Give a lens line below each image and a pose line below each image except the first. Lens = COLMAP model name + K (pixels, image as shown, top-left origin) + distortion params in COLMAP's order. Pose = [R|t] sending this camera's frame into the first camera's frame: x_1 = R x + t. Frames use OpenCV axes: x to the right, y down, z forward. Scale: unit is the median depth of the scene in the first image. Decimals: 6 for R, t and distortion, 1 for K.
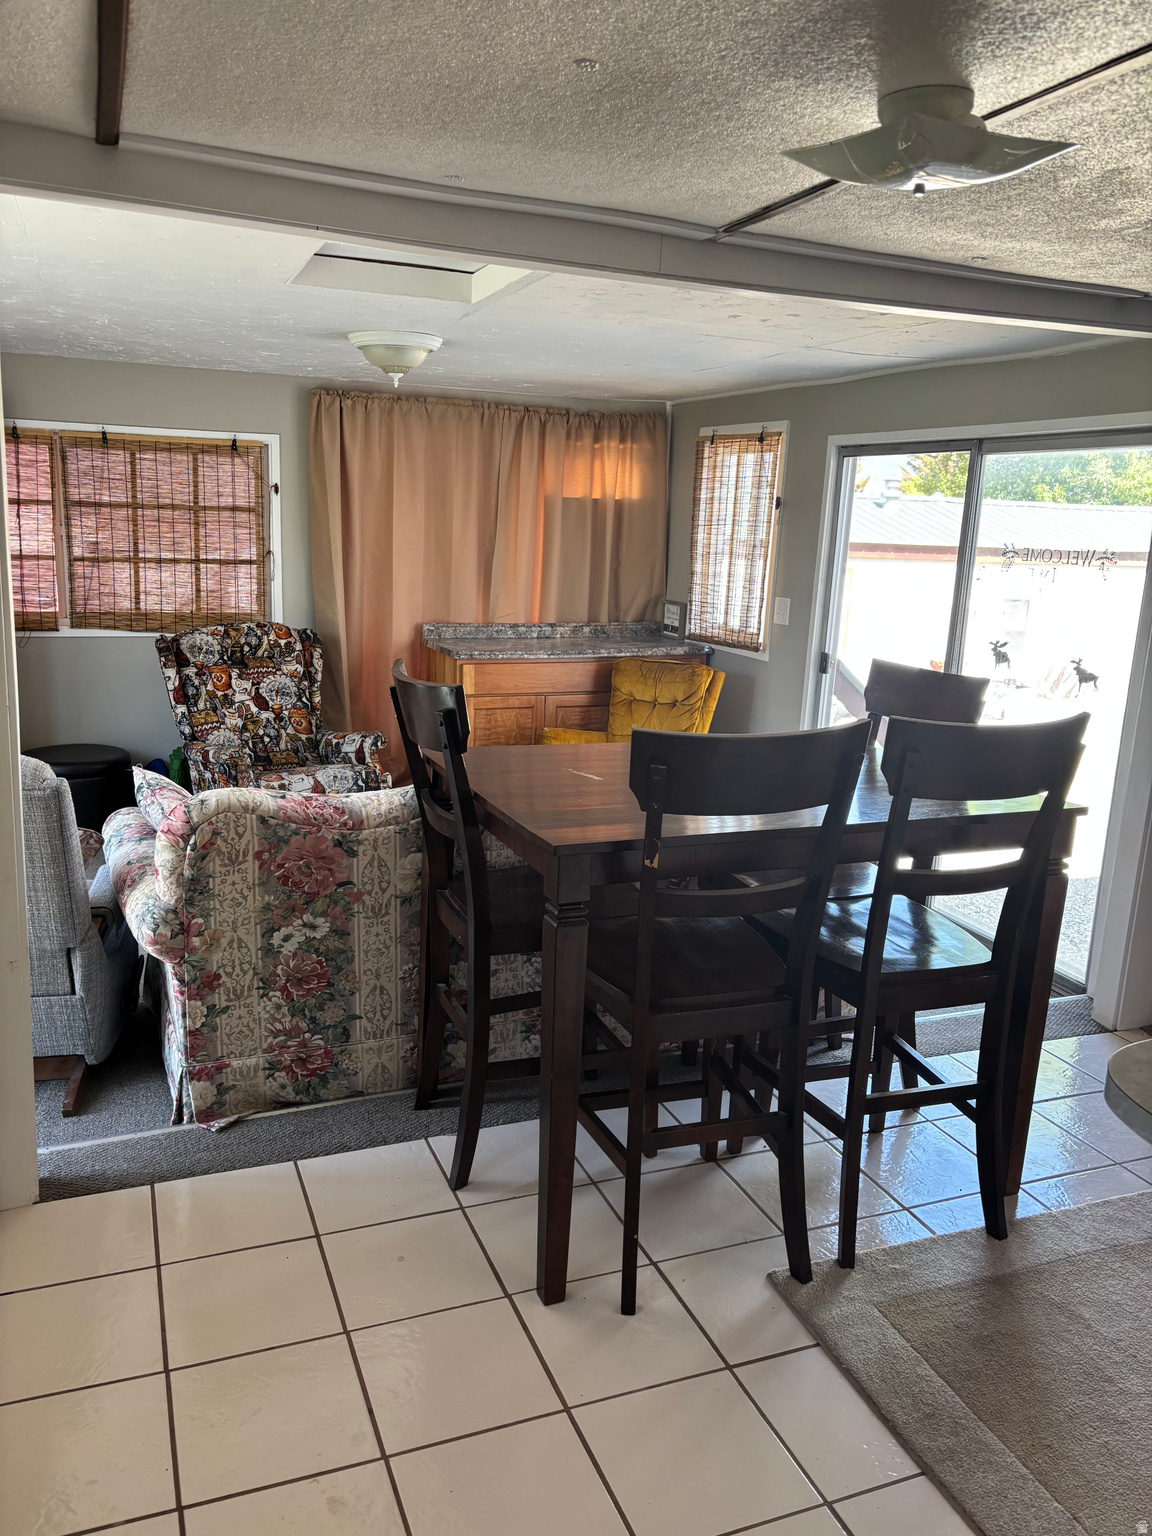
lens RADIAL K [[1179.4, 0, 568.1], [0, 1179.4, 765.7], [0, 0, 1]] dist [0.105313, -0.276556]
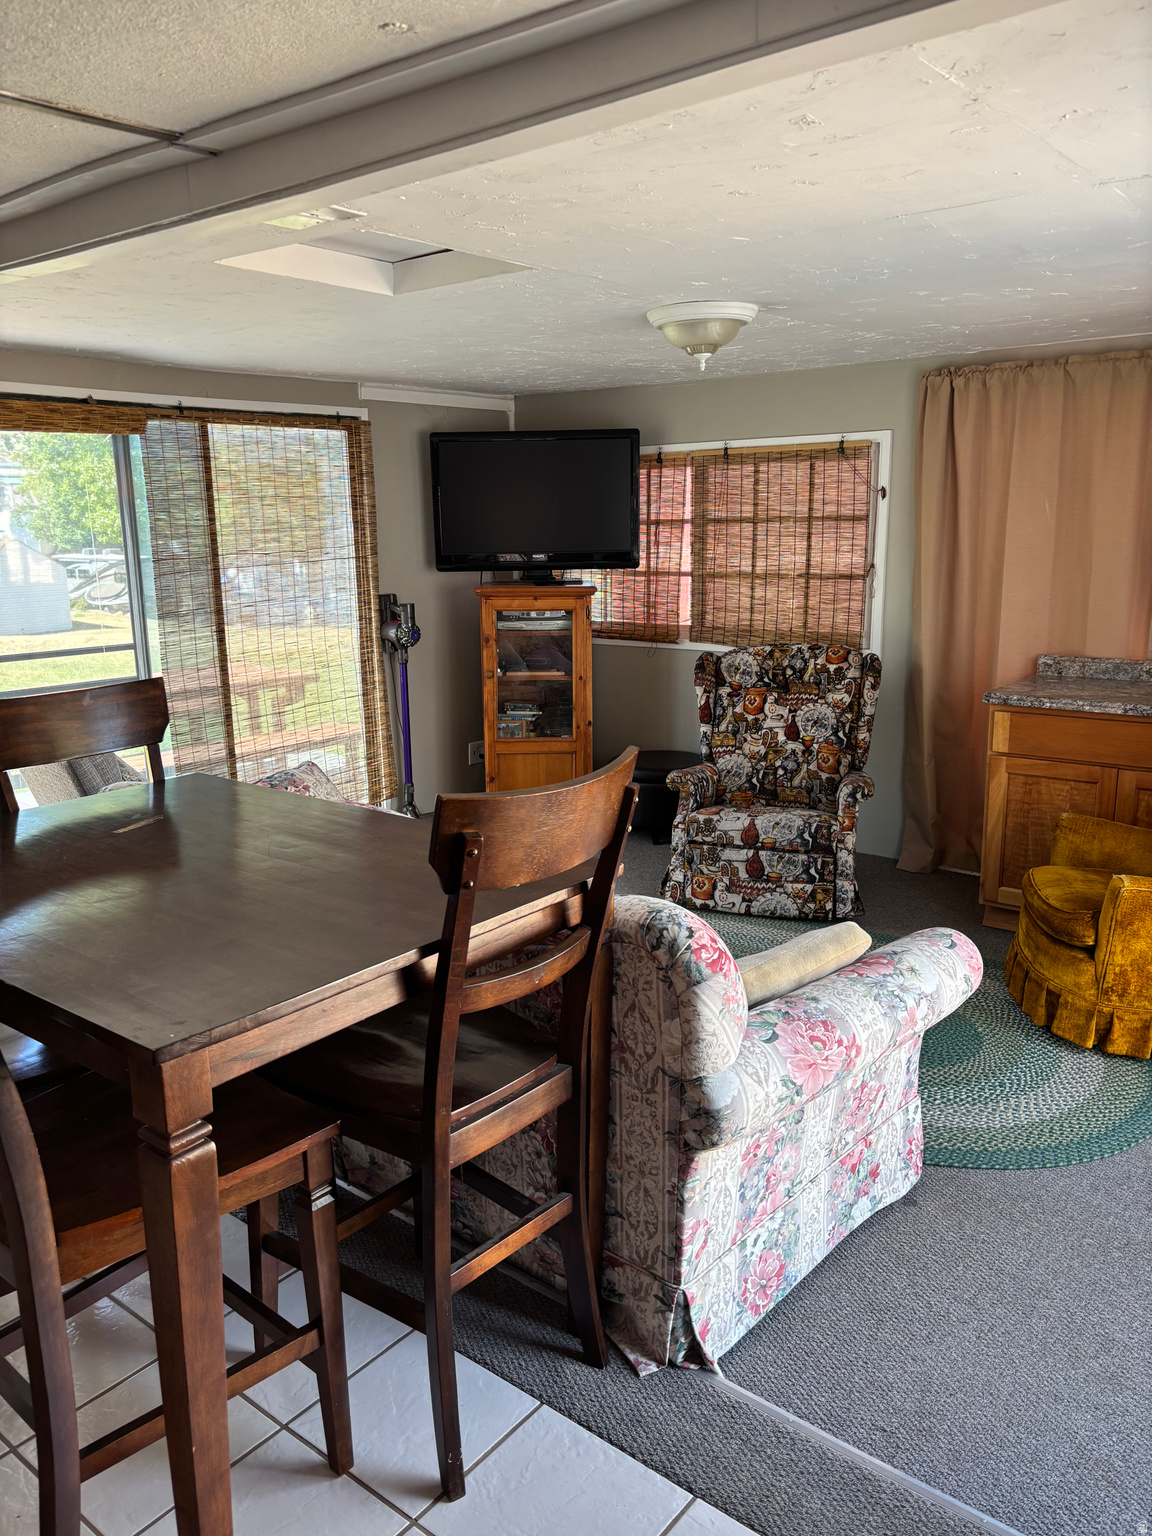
lens RADIAL K [[1179.4, 0, 568.1], [0, 1179.4, 765.7], [0, 0, 1]] dist [0.105313, -0.276556]
pose [[0.500924, 0.136803, -0.854611, 0.429104], [-0.143877, 0.986852, 0.073639, -0.069103], [0.853449, 0.086071, 0.514020, 0.387784]]
